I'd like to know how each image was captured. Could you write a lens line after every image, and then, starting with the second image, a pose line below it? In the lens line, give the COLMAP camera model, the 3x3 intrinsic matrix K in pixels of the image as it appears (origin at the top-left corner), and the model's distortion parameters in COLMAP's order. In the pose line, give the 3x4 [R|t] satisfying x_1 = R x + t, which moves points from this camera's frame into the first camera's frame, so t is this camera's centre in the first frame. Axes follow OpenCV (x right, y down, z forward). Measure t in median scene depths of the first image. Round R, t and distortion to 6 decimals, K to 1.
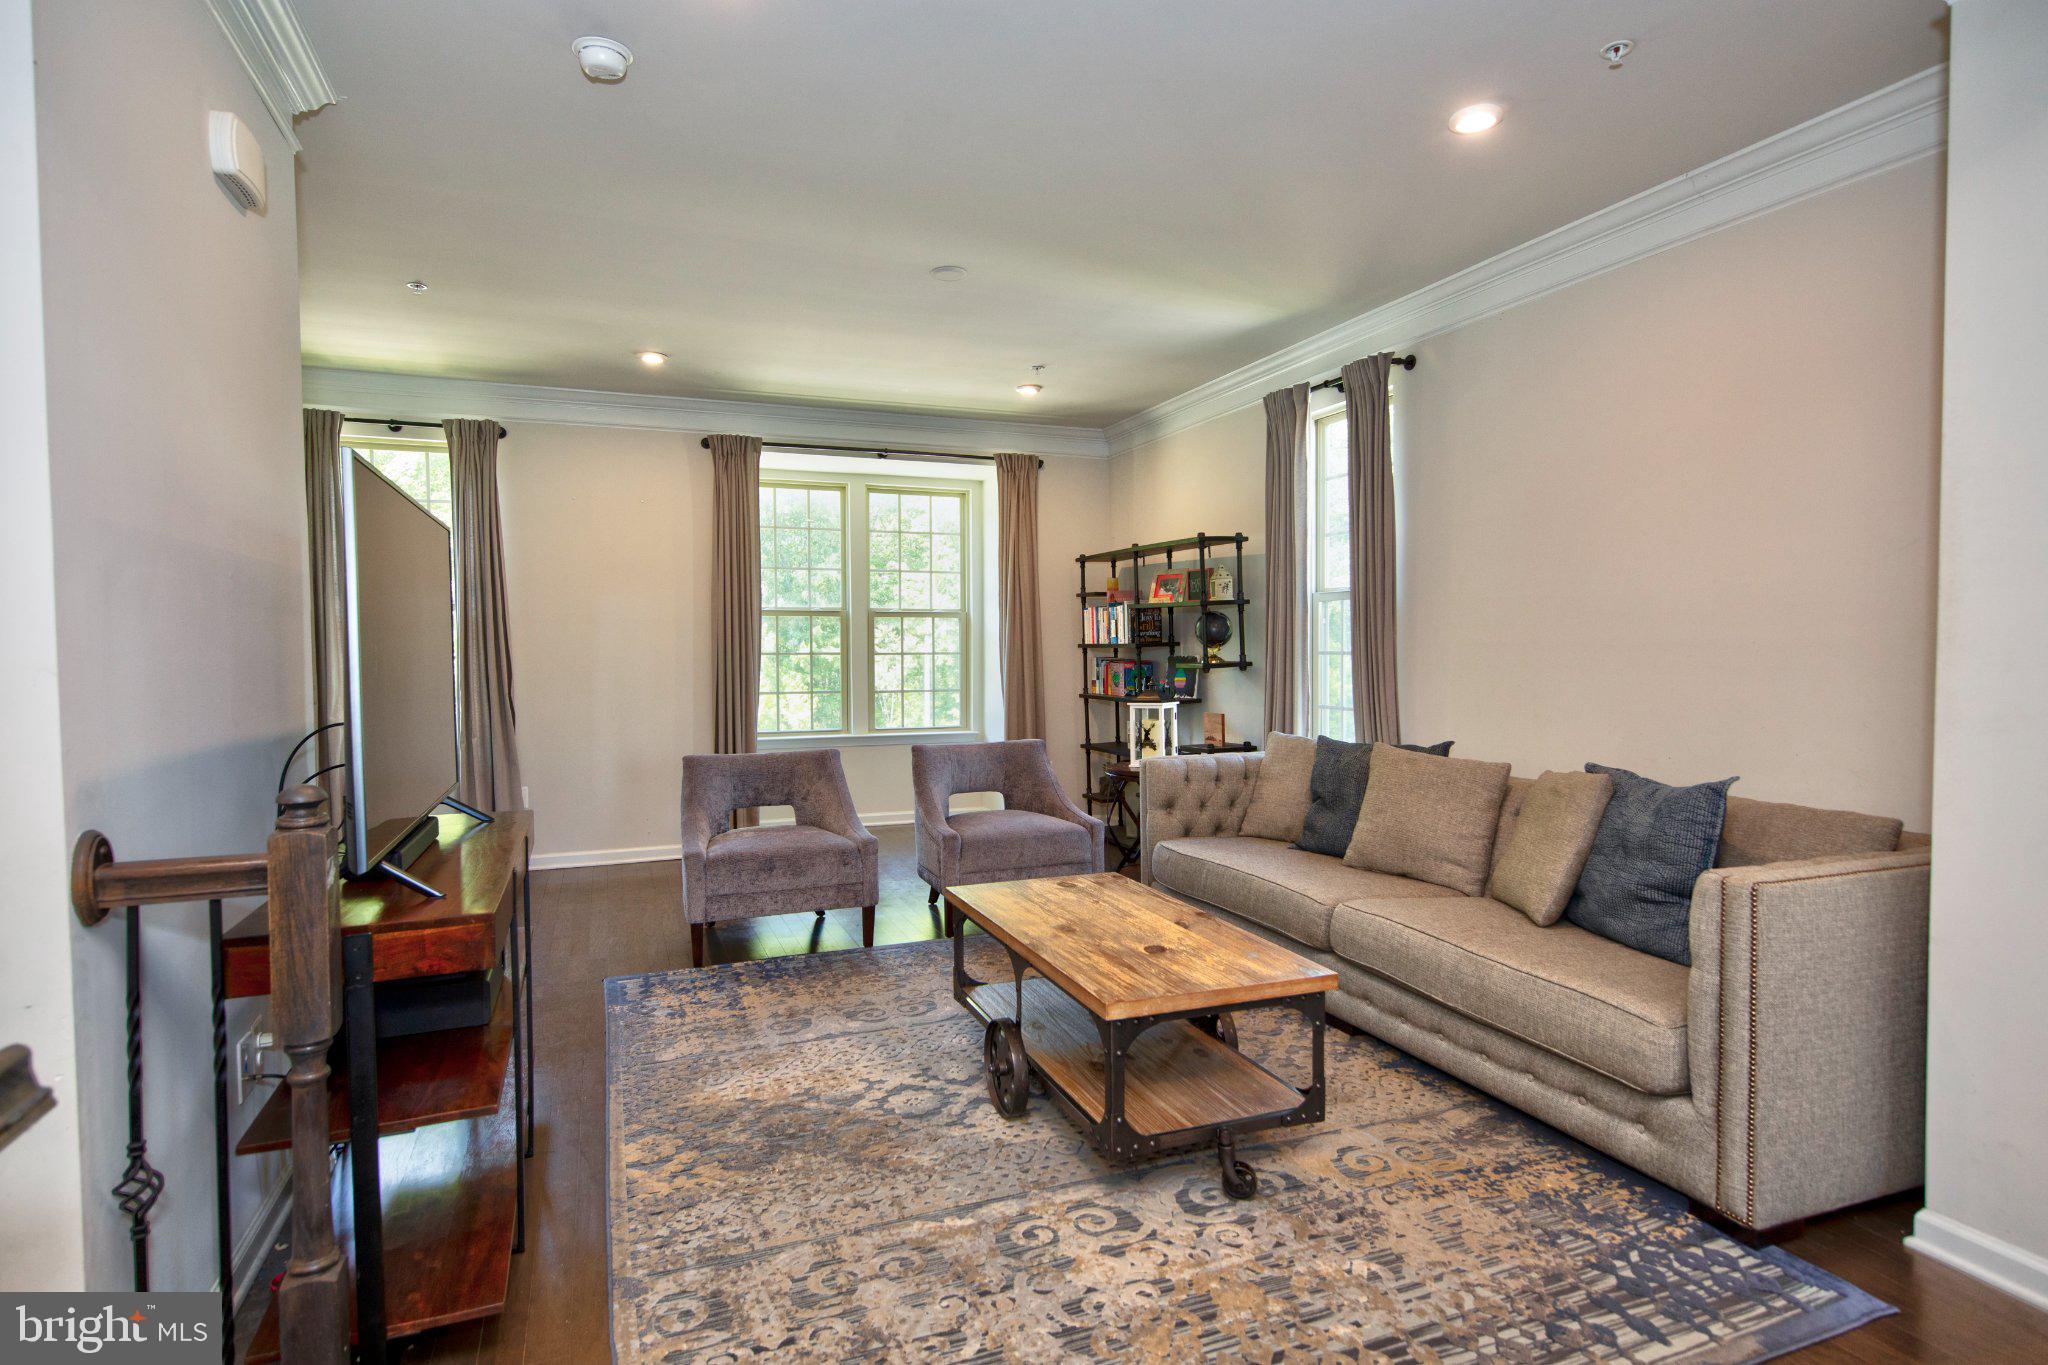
lens RADIAL K [[1071.2, 0, 1024.0], [0, 1071.2, 682.5], [0, 0, 1]] dist [0.018163, -0.001147]
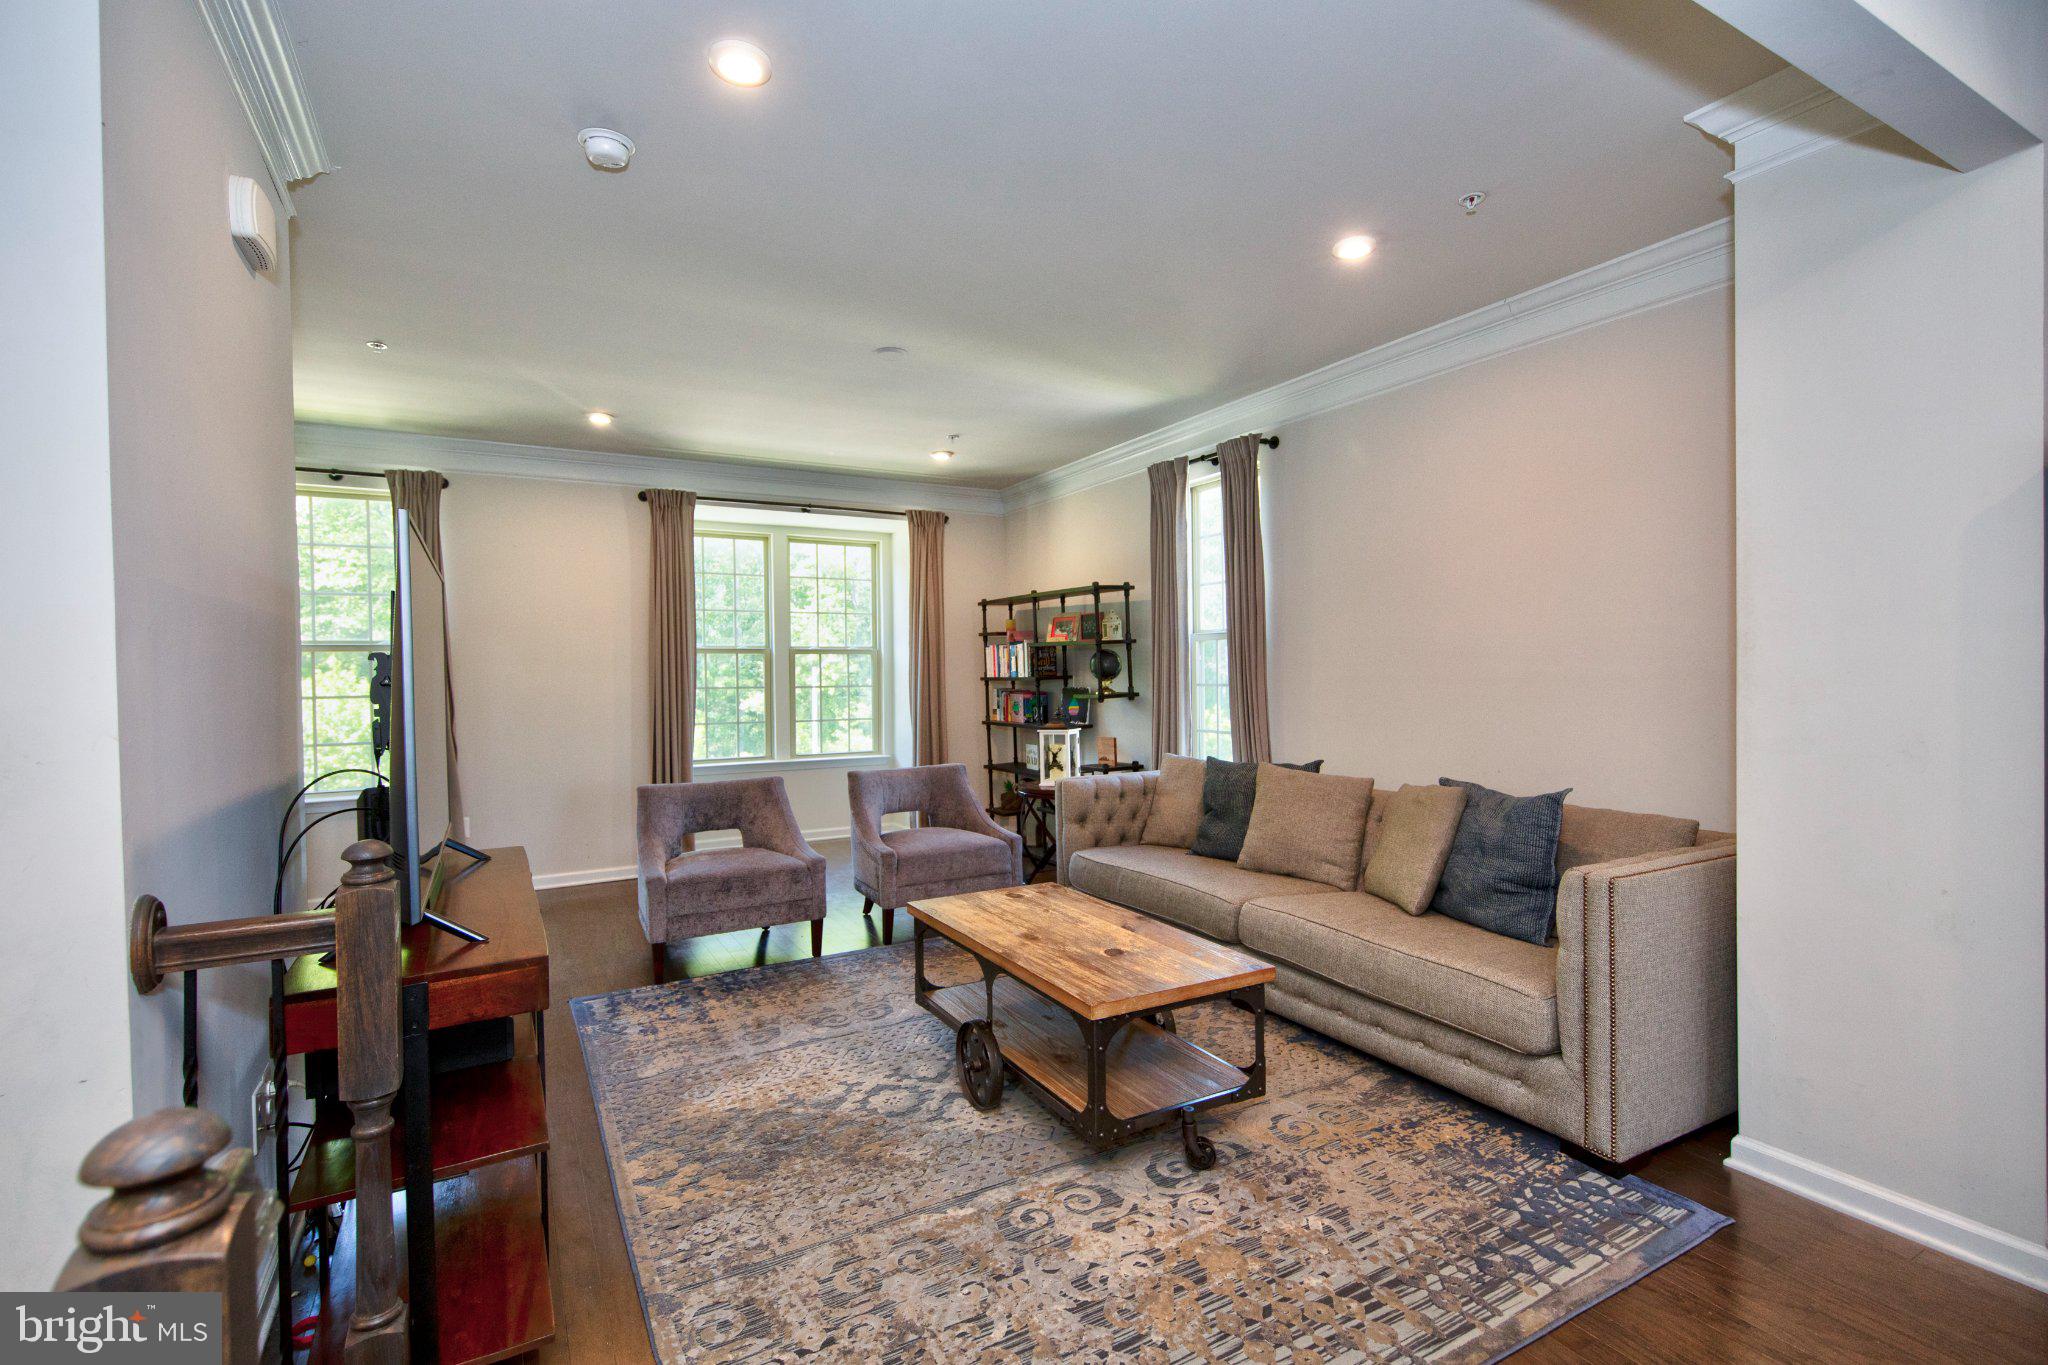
lens RADIAL K [[935.3, 0, 1022.9], [0, 935.3, 685.0], [0, 0, 1]] dist [0.015847, -0.000467]
pose [[0.990609, -0.008896, 0.136433, -0.104012], [0.011919, 0.999701, -0.021355, -0.015012], [-0.136202, 0.022781, 0.990419, 0.019312]]
